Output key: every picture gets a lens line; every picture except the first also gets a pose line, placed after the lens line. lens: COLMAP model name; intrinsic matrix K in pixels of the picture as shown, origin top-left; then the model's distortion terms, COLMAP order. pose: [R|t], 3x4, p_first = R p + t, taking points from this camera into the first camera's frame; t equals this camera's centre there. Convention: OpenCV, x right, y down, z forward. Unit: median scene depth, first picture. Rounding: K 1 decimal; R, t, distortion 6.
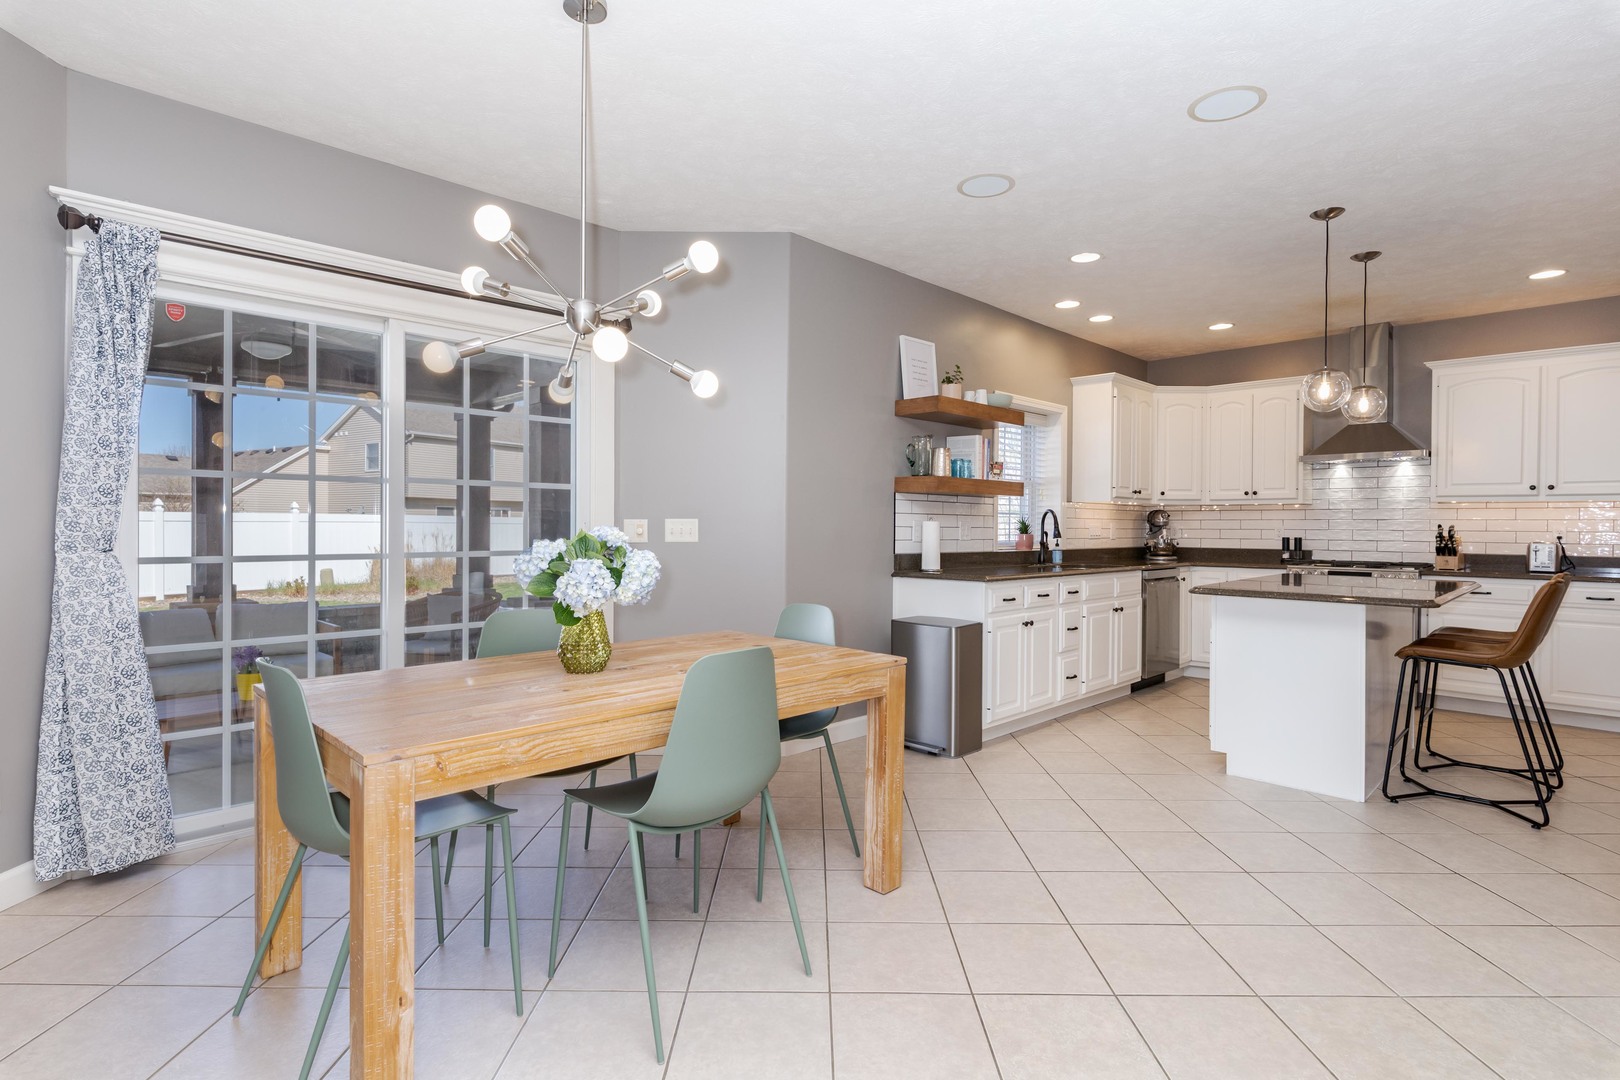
lens RADIAL K [[775.2, 0, 810.3], [0, 775.2, 531.1], [0, 0, 1]] dist [-0.013770, -0.000468]
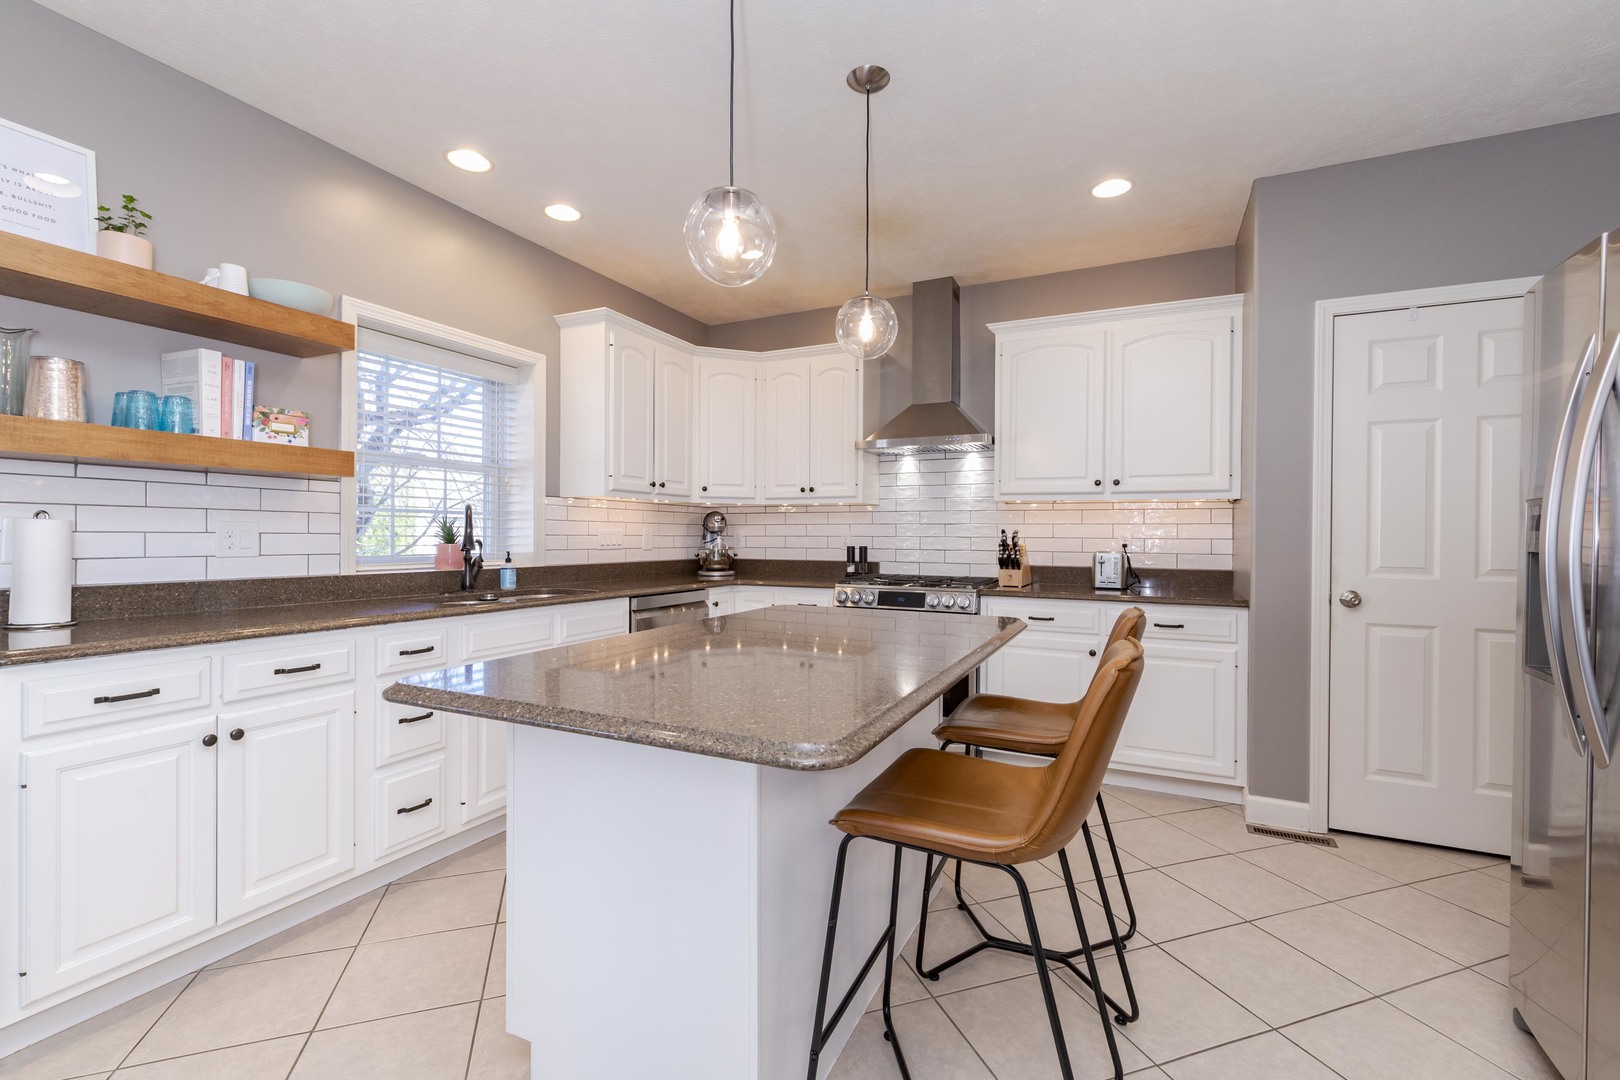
lens RADIAL K [[683.9, 0, 817.4], [0, 683.9, 535.1], [0, 0, 1]] dist [-0.000915, -0.000909]
pose [[0.936679, -0.000498, 0.350187, 0.381161], [0.002671, 0.999980, -0.005722, 0.000661], [-0.350178, 0.006295, 0.936662, 0.394204]]
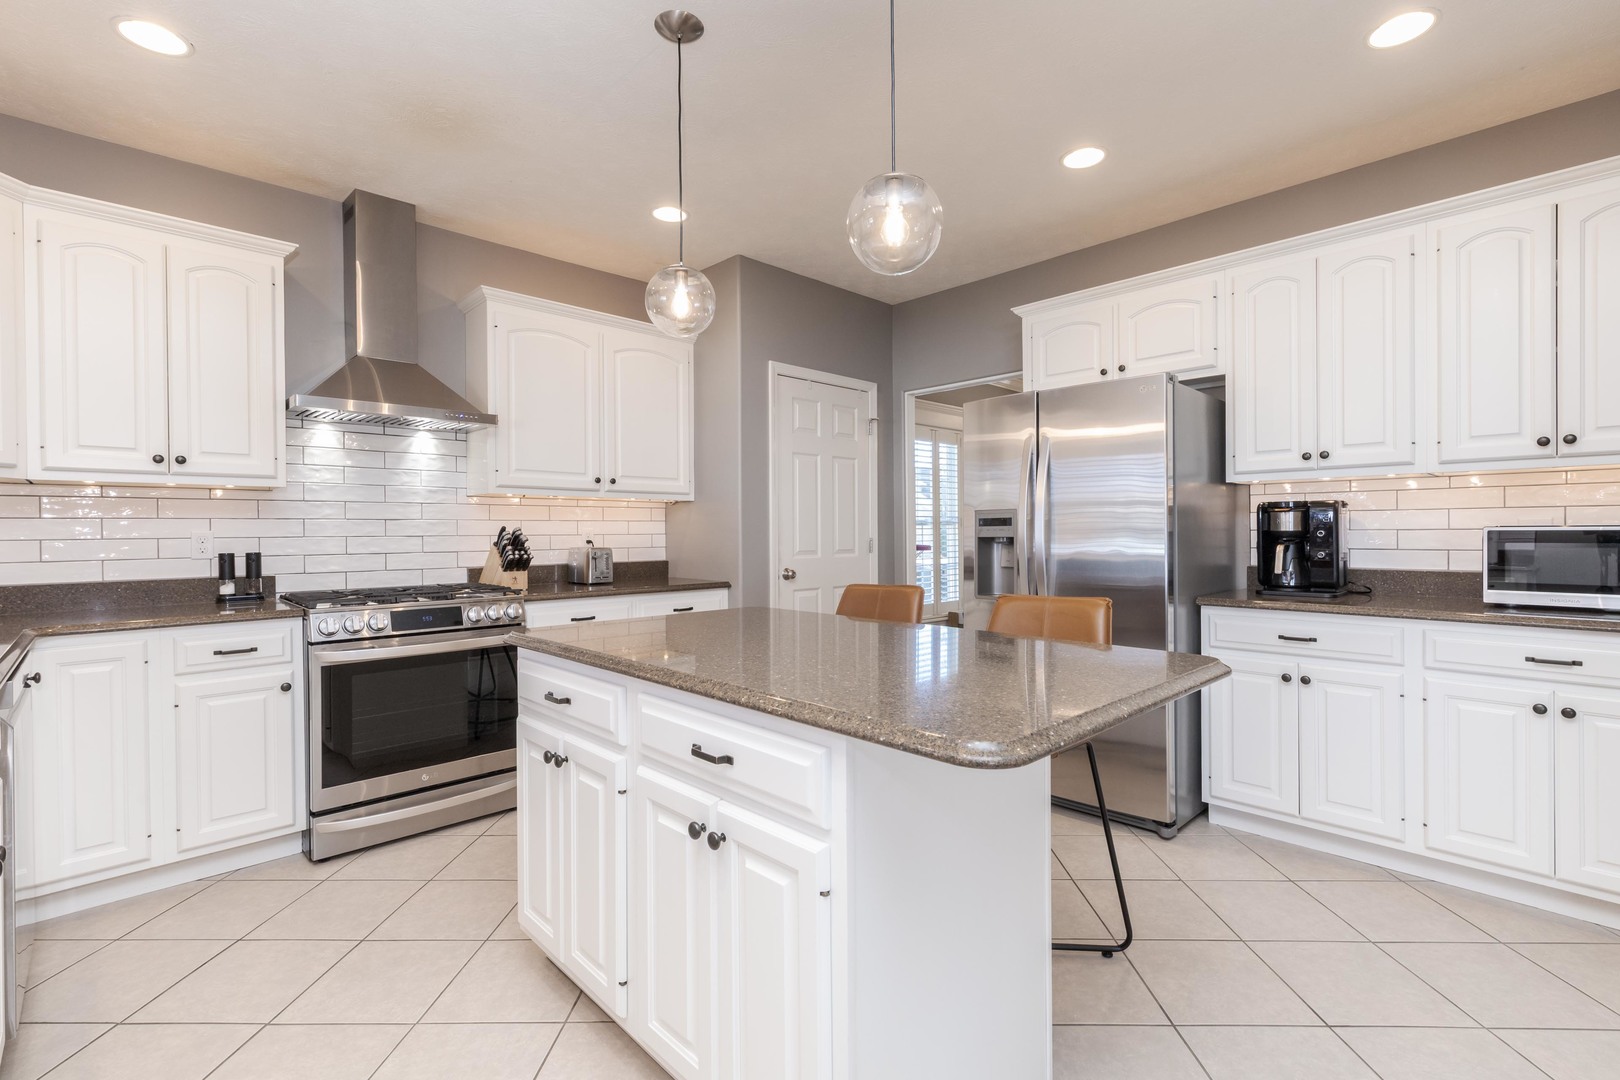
lens RADIAL K [[749.3, 0, 812.4], [0, 749.3, 534.9], [0, 0, 1]] dist [0.014936, -0.000092]
pose [[0.001642, -0.010411, 0.999944, 0.135922], [0.016300, 0.999813, 0.010383, -0.003383], [-0.999866, 0.016282, 0.001812, 0.696293]]
